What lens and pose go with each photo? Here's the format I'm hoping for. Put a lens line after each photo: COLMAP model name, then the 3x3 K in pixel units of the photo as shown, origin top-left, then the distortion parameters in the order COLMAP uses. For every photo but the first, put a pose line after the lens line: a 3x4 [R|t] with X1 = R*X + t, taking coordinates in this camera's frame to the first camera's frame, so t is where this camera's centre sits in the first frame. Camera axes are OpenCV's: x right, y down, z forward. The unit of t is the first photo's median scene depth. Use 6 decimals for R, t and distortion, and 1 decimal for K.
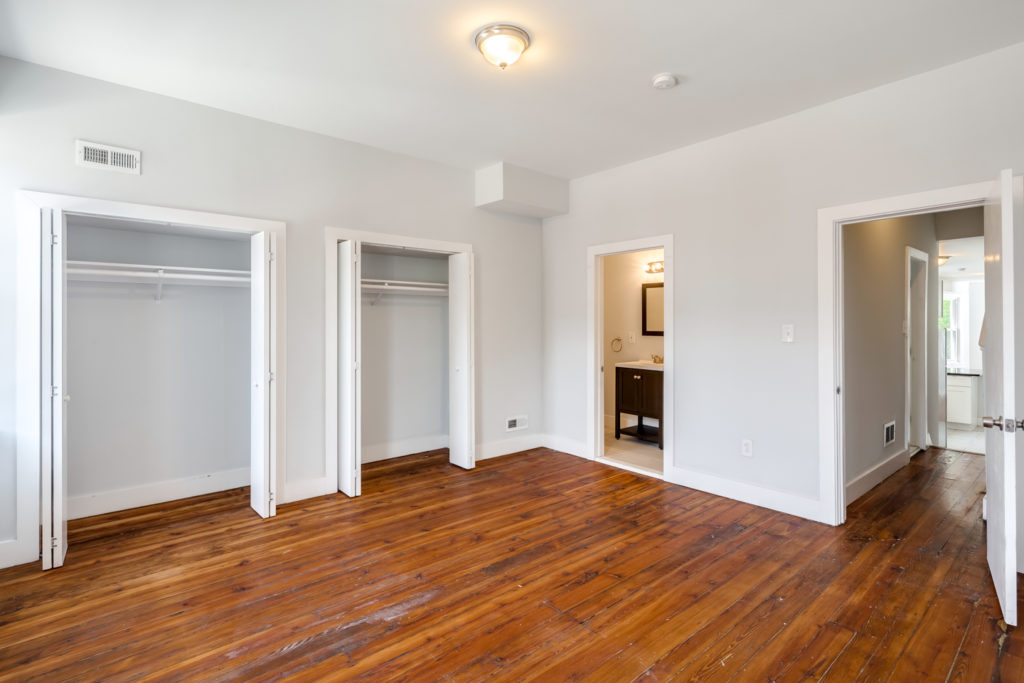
lens RADIAL K [[500.7, 0, 512.3], [0, 500.7, 324.8], [0, 0, 1]] dist [-0.001939, -0.001032]
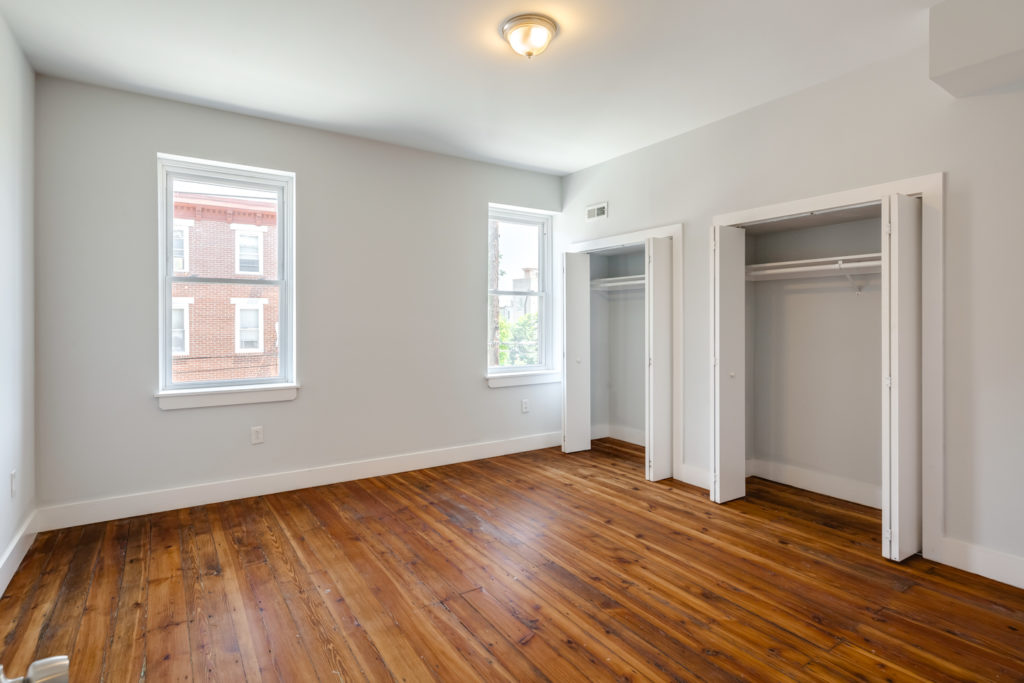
lens RADIAL K [[522.6, 0, 509.3], [0, 522.6, 316.7], [0, 0, 1]] dist [-0.000503, -0.001045]
pose [[-0.129026, -0.003858, -0.991634, 0.797082], [-0.003331, 0.999988, -0.003457, 0.003448], [0.991636, 0.002857, -0.129037, 0.849728]]
